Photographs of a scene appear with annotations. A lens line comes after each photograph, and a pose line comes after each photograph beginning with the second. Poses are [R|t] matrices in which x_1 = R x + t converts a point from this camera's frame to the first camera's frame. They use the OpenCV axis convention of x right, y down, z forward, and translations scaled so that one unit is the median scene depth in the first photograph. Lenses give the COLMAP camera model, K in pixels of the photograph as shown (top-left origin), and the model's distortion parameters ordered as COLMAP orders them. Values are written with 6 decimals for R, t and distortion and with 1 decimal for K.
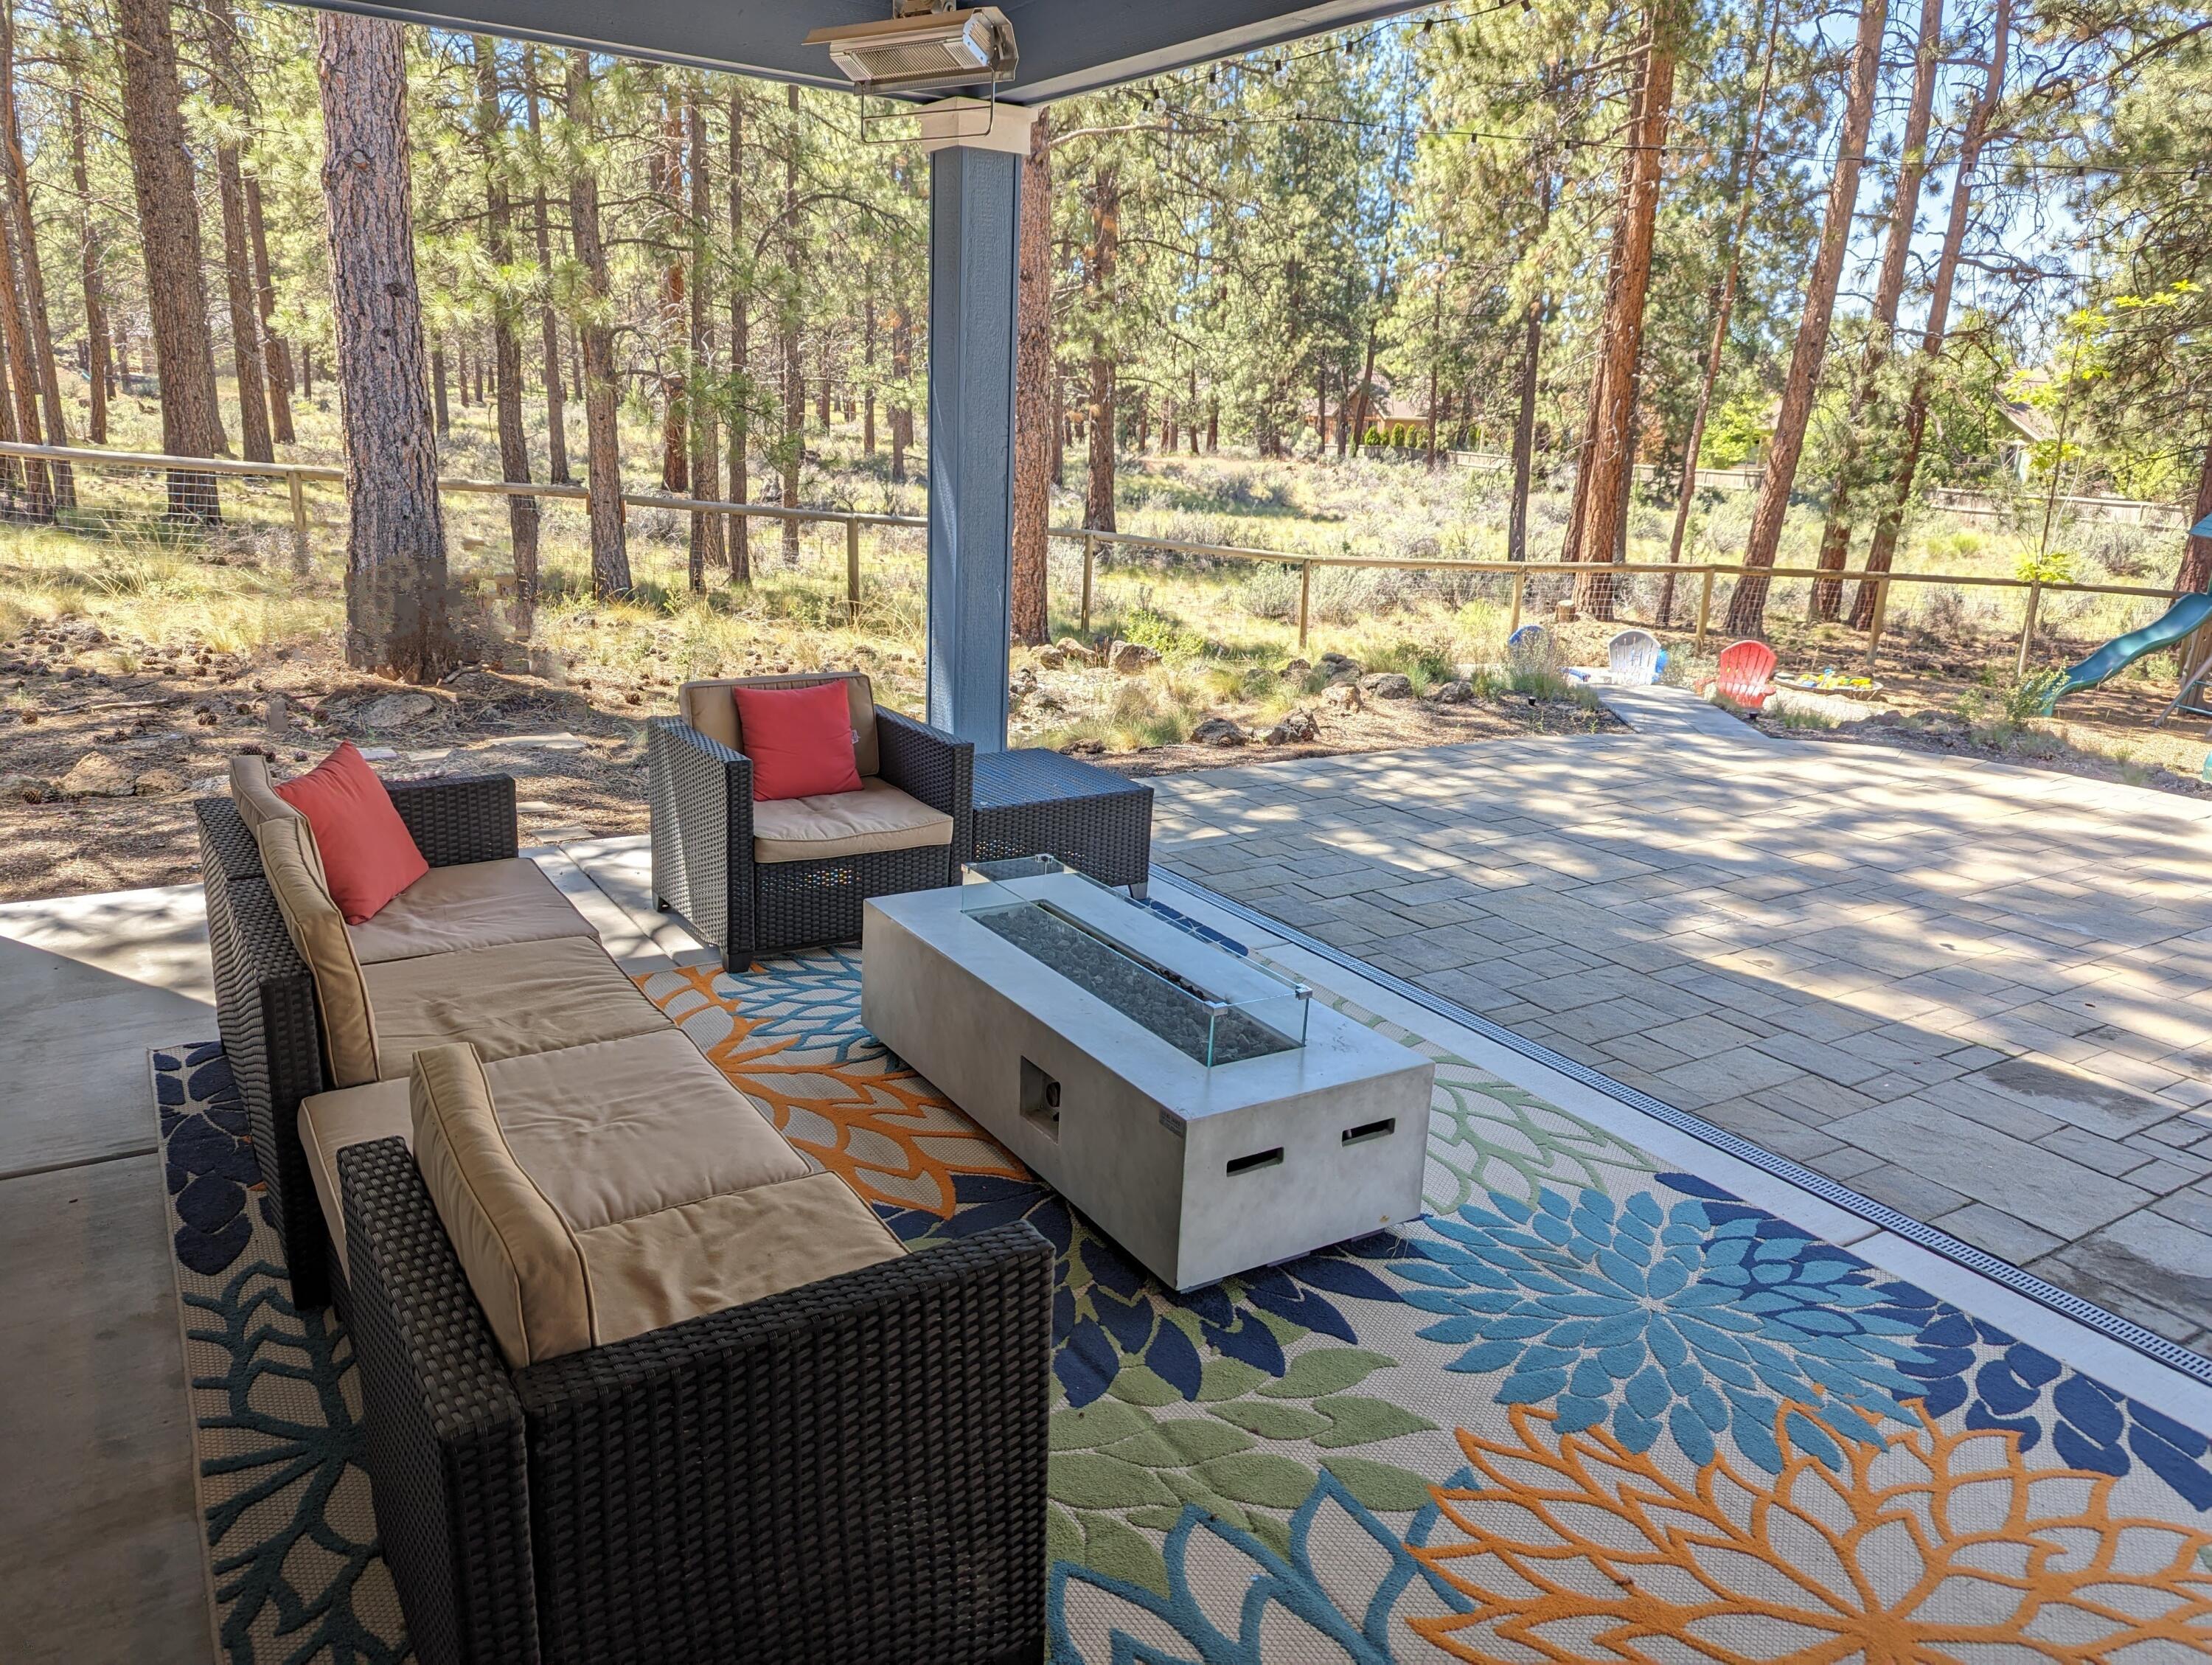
lens RADIAL K [[1550.7, 0, 1105.0], [0, 1550.7, 831.0], [0, 0, 1]] dist [0.033627, -0.026736]
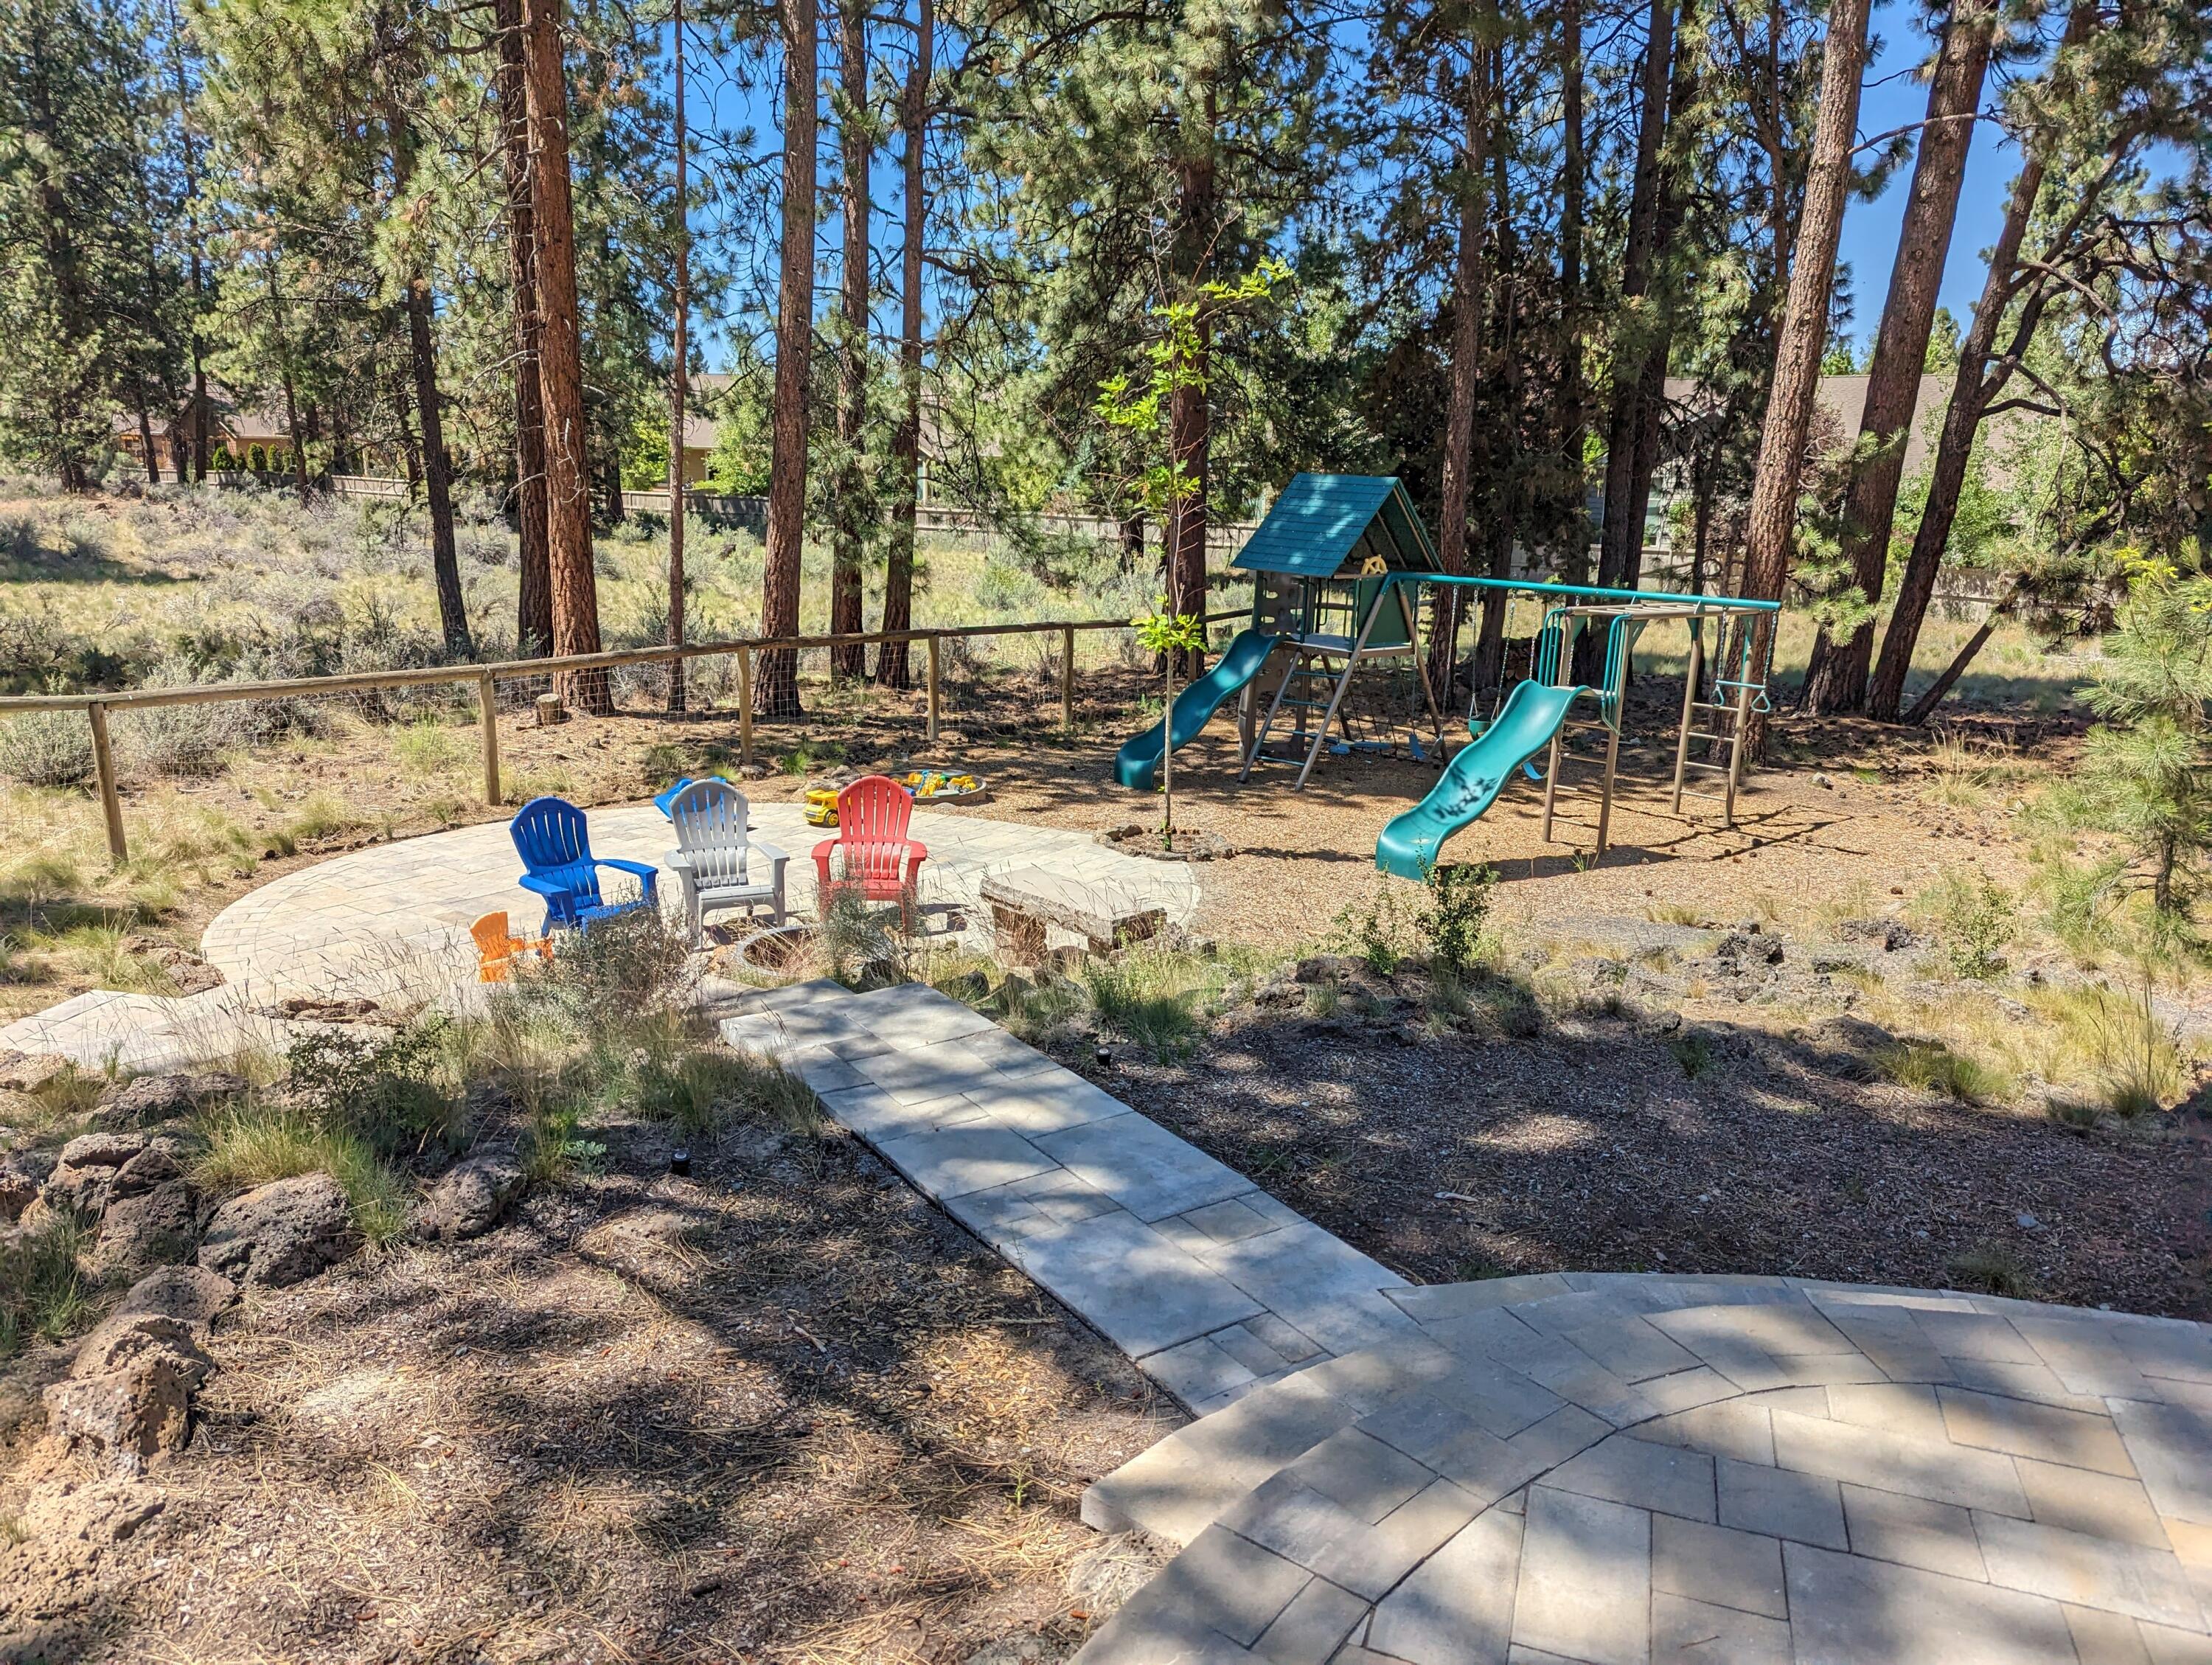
lens RADIAL K [[1550.7, 0, 1108.3], [0, 1550.7, 836.0], [0, 0, 1]] dist [0.033627, -0.026736]
pose [[0.786599, -0.169074, 0.593865, 0.023818], [0.172304, 0.983679, 0.051831, -0.030315], [-0.592936, 0.061555, 0.802893, 0.106311]]
